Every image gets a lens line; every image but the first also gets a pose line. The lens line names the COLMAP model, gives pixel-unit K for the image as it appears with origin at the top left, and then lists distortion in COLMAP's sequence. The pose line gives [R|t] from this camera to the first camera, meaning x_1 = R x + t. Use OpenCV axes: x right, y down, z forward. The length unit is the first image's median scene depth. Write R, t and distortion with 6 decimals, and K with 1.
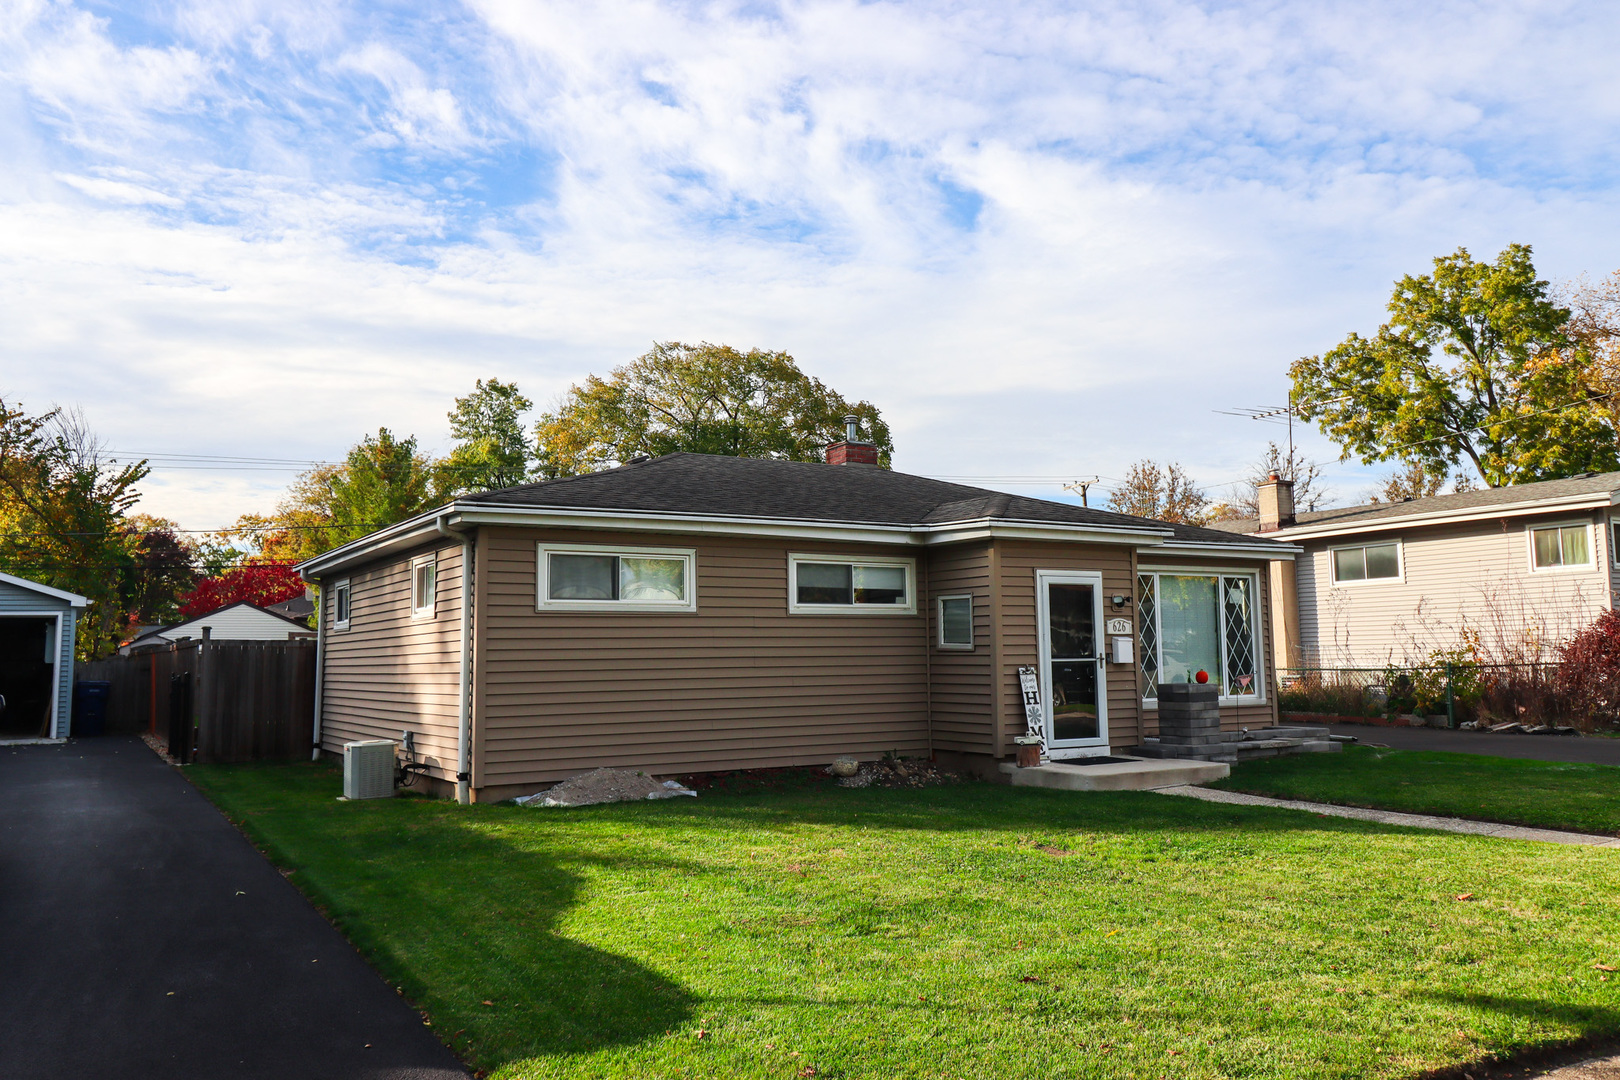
lens RADIAL K [[1293.3, 0, 814.8], [0, 1293.3, 533.9], [0, 0, 1]] dist [0.014790, -0.001595]
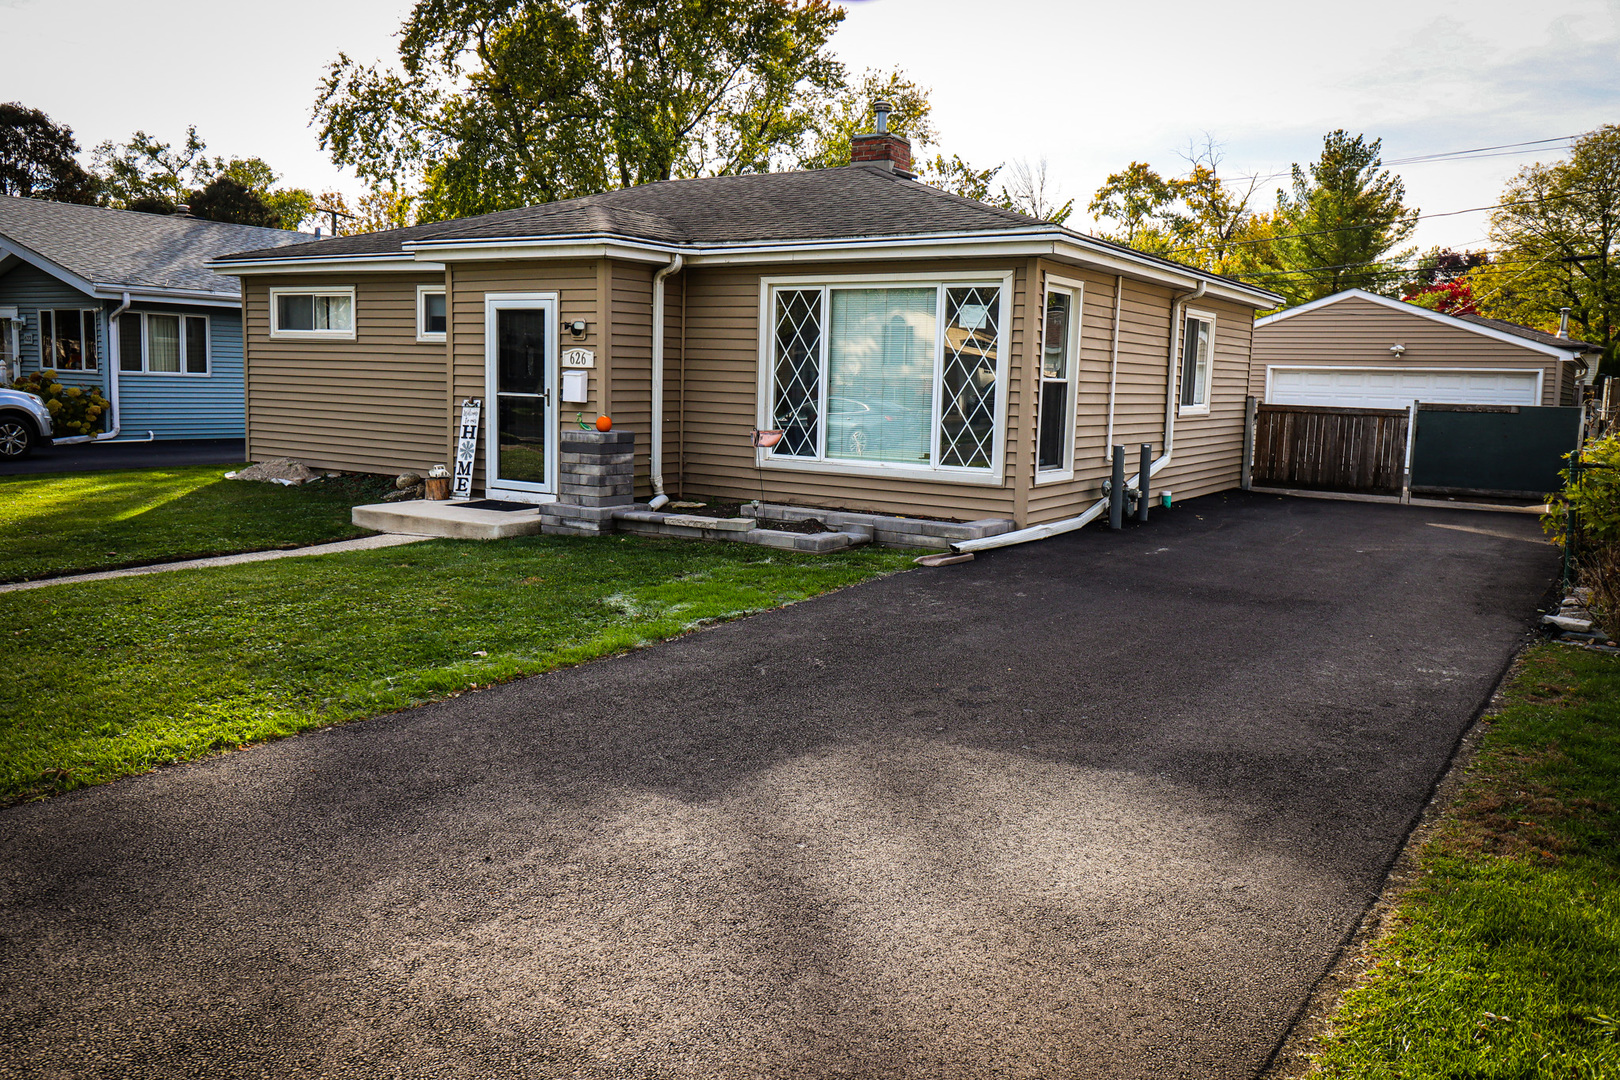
lens RADIAL K [[1293.3, 0, 806.0], [0, 1293.3, 530.9], [0, 0, 1]] dist [0.014790, -0.001595]
pose [[0.434608, 0.131330, -0.890993, 1.100280], [0.052289, 0.983963, 0.170539, 0.048376], [0.899101, -0.120707, 0.420771, 0.795855]]
